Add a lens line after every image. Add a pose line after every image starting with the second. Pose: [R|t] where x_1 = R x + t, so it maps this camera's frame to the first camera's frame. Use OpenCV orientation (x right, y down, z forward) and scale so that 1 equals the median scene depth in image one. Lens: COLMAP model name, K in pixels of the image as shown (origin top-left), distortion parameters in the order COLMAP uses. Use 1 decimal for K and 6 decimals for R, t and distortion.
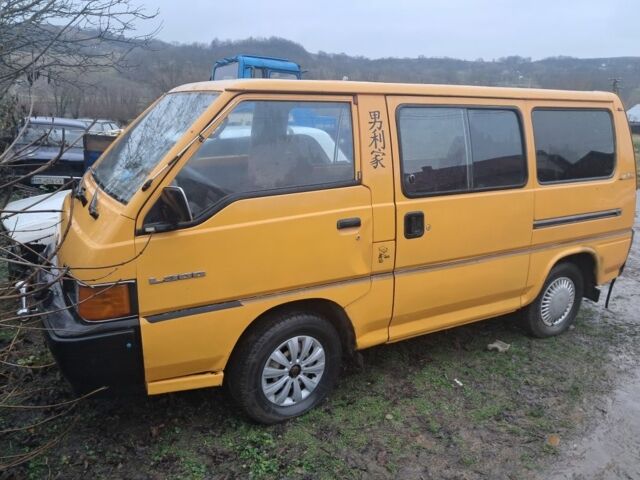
lens RADIAL K [[501.7, 0, 329.3], [0, 501.7, 237.9], [0, 0, 1]] dist [0.089995, -0.144602]
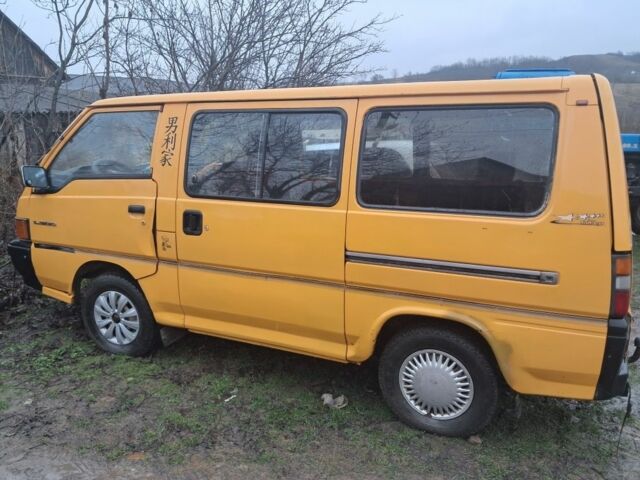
lens RADIAL K [[503.3, 0, 318.3], [0, 503.3, 234.0], [0, 0, 1]] dist [-0.001112, 0.006002]
pose [[0.571728, 0.148051, -0.806975, 1.210620], [-0.193511, 0.980167, 0.042726, -0.101213], [0.797296, 0.131731, 0.589039, 0.609535]]
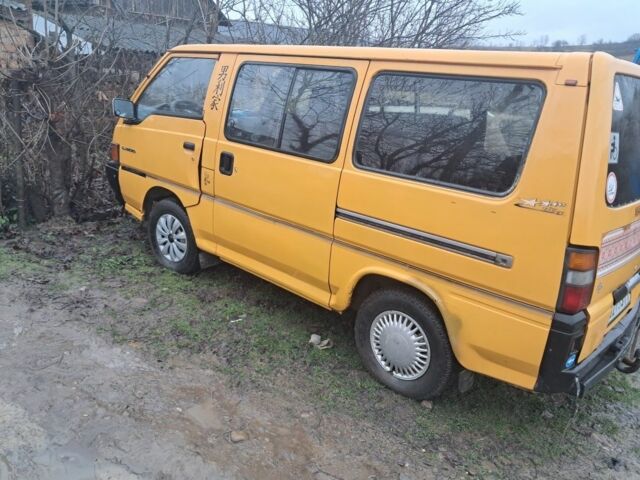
lens RADIAL K [[499.6, 0, 320.0], [0, 499.6, 240.0], [0, 0, 1]] dist [0.068289, -0.140359]
pose [[0.303474, 0.293975, -0.906356, 1.402835], [-0.313845, 0.928976, 0.196228, -0.163907], [0.899669, 0.224905, 0.374183, 0.819880]]
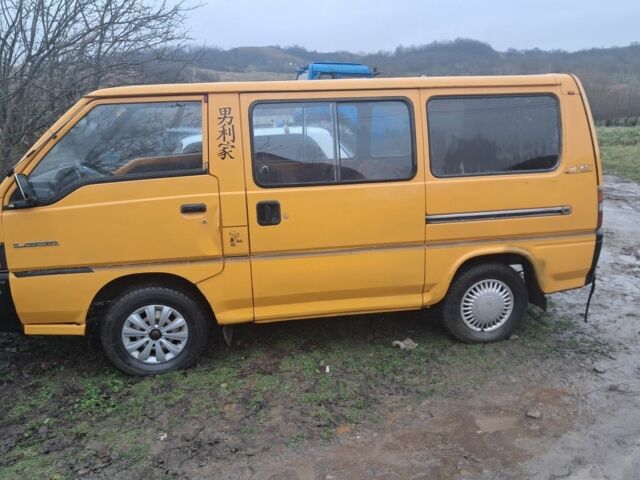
lens RADIAL K [[499.6, 0, 320.0], [0, 499.6, 240.0], [0, 0, 1]] dist [0.068289, -0.140359]
pose [[0.931442, 0.046027, -0.360968, 0.676037], [-0.047094, 0.998873, 0.005846, 0.020868], [0.360830, 0.011554, 0.932560, 0.052386]]
